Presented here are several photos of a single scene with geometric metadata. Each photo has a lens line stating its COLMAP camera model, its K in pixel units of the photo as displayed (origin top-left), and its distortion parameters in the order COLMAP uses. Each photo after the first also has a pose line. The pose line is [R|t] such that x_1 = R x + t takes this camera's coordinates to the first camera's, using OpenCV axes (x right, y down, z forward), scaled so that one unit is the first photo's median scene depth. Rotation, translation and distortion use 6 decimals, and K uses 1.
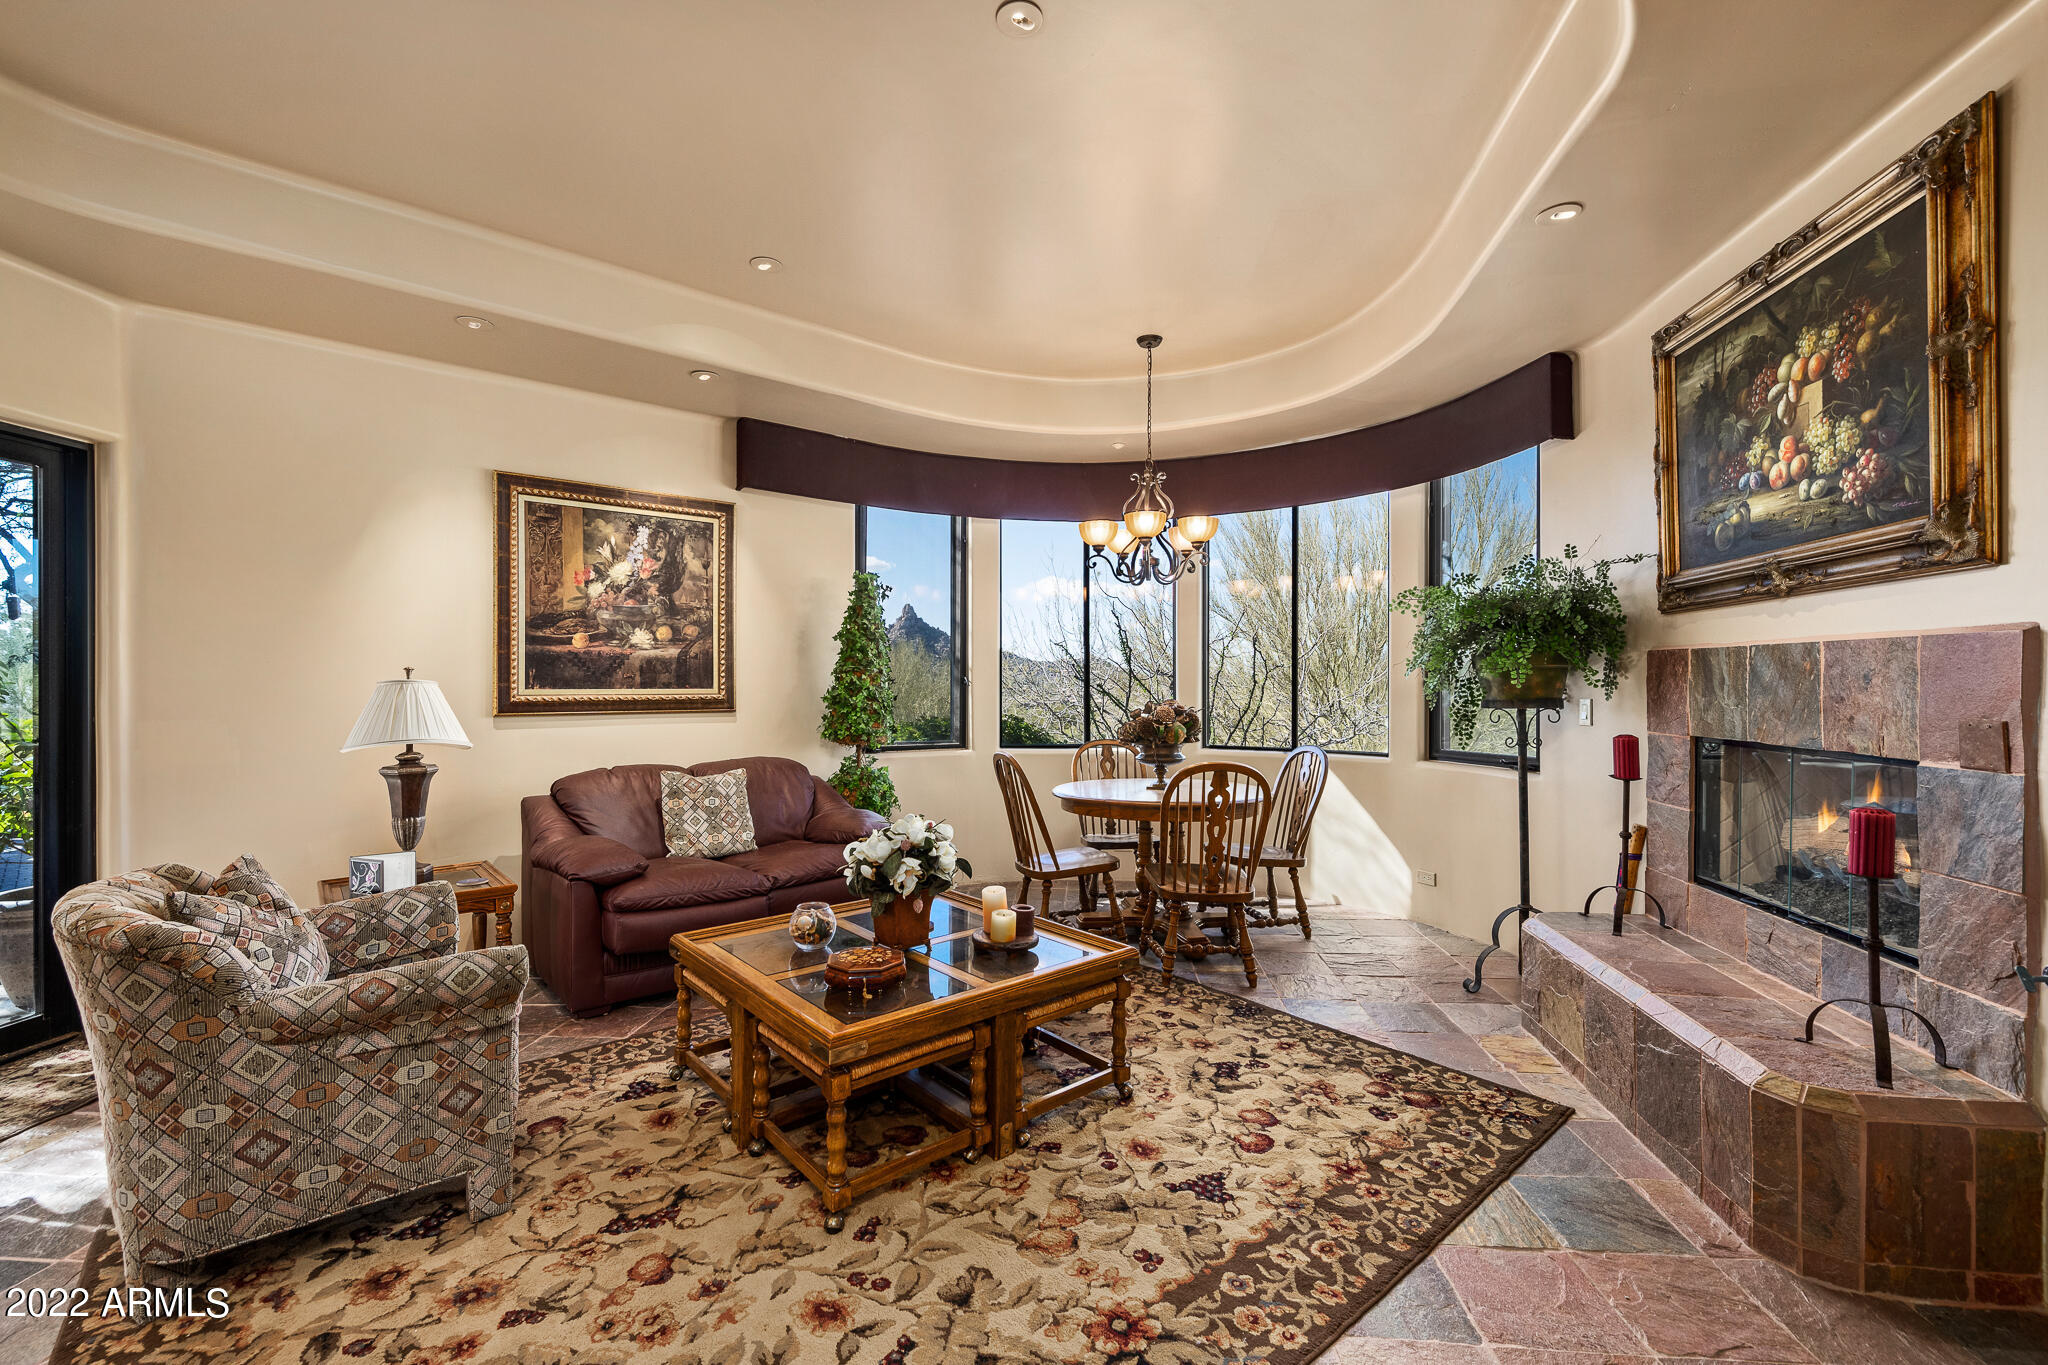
lens RADIAL K [[881.4, 0, 1024.4], [0, 881.4, 679.4], [0, 0, 1]] dist [0.000049, 0.000001]
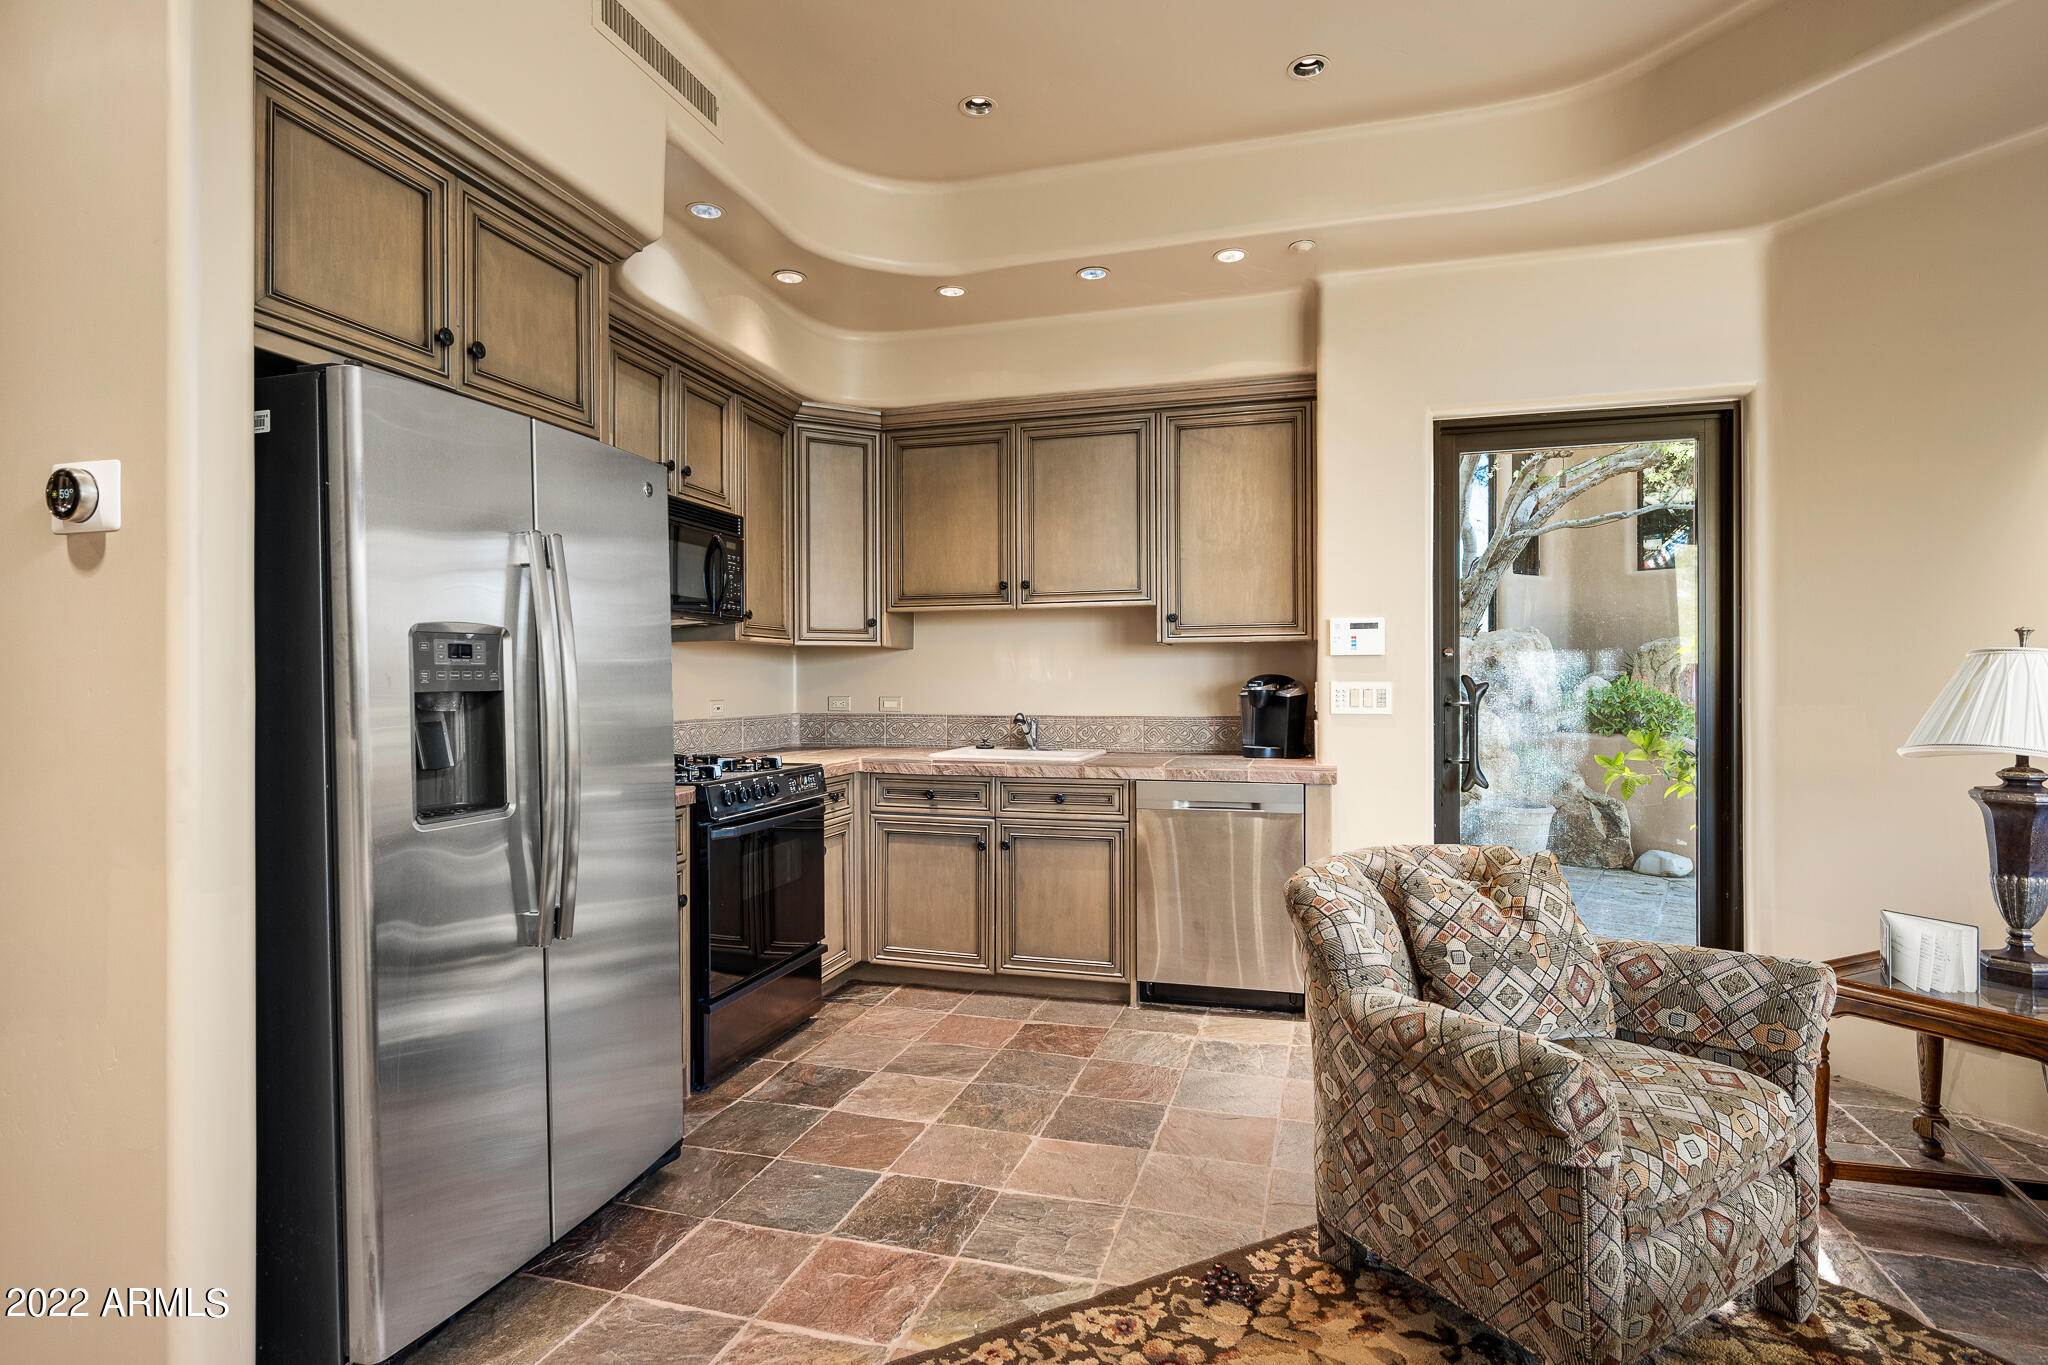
lens RADIAL K [[1040.7, 0, 1023.2], [0, 1040.7, 685.4], [0, 0, 1]] dist [0.000242, 0.000025]
pose [[-0.223061, 0.006144, -0.974785, 0.210801], [0.004526, 0.999976, 0.005267, 0.025374], [0.974794, -0.003237, -0.223083, 0.671728]]
